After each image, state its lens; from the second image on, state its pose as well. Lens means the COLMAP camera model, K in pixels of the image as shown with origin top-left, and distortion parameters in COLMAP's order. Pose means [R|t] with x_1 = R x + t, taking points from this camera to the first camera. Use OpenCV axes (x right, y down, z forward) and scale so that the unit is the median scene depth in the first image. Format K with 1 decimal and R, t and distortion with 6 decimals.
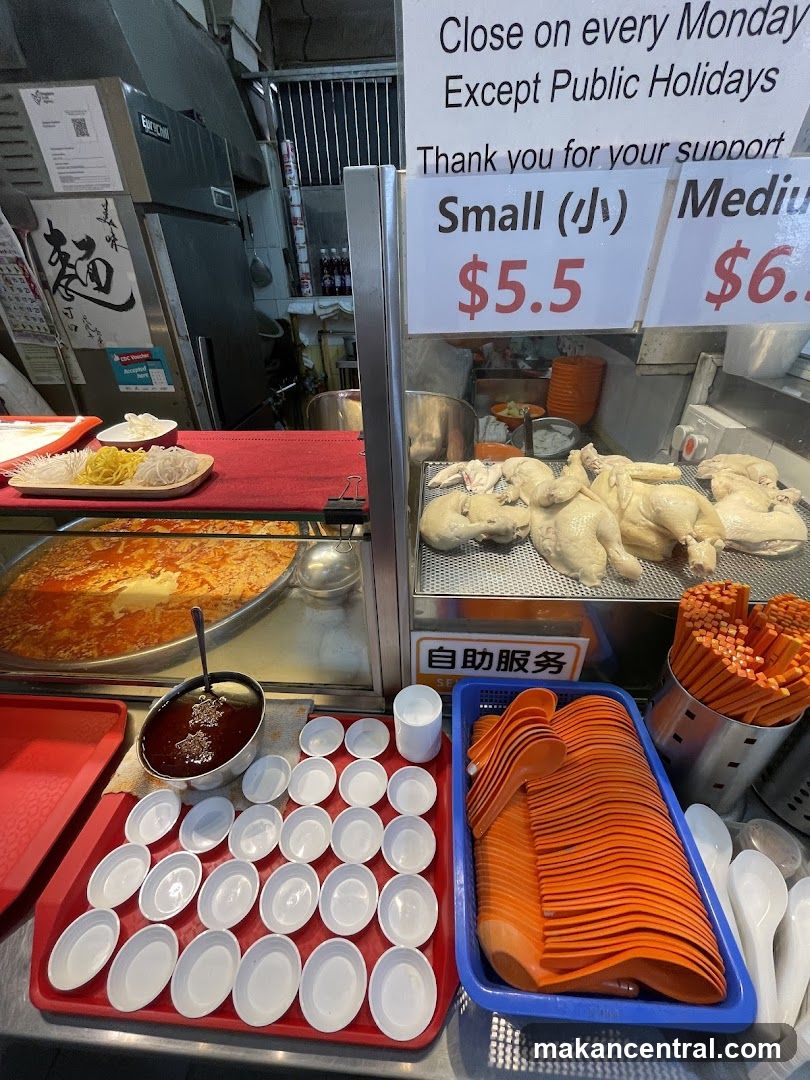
lens RADIAL K [[437.0, 0, 405.0], [0, 437.0, 540.0], [0, 0, 1]] dist [0.001311, 0.000098]
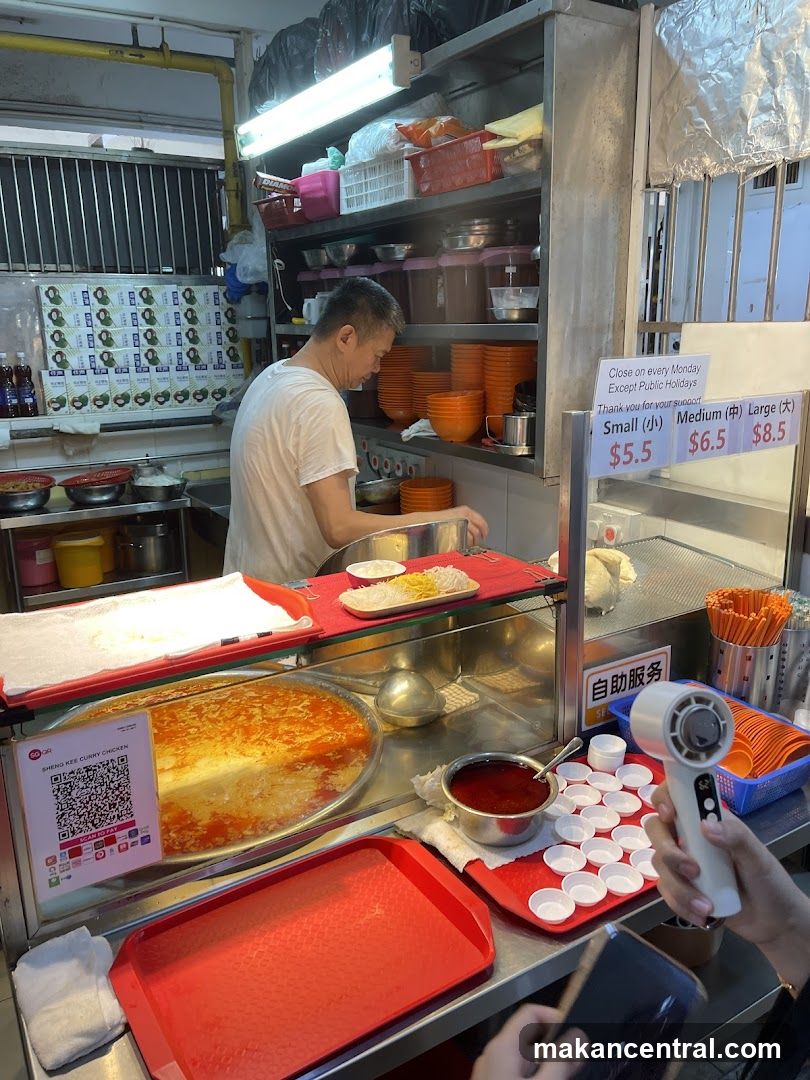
lens RADIAL K [[809.5, 0, 405.0], [0, 809.5, 540.0], [0, 0, 1]] dist [0.037513, 0.000467]
pose [[0.812841, -0.142469, 0.564793, -1.788167], [0.314895, 0.923202, -0.220315, 0.207544], [-0.490031, 0.356932, 0.795280, -0.892568]]
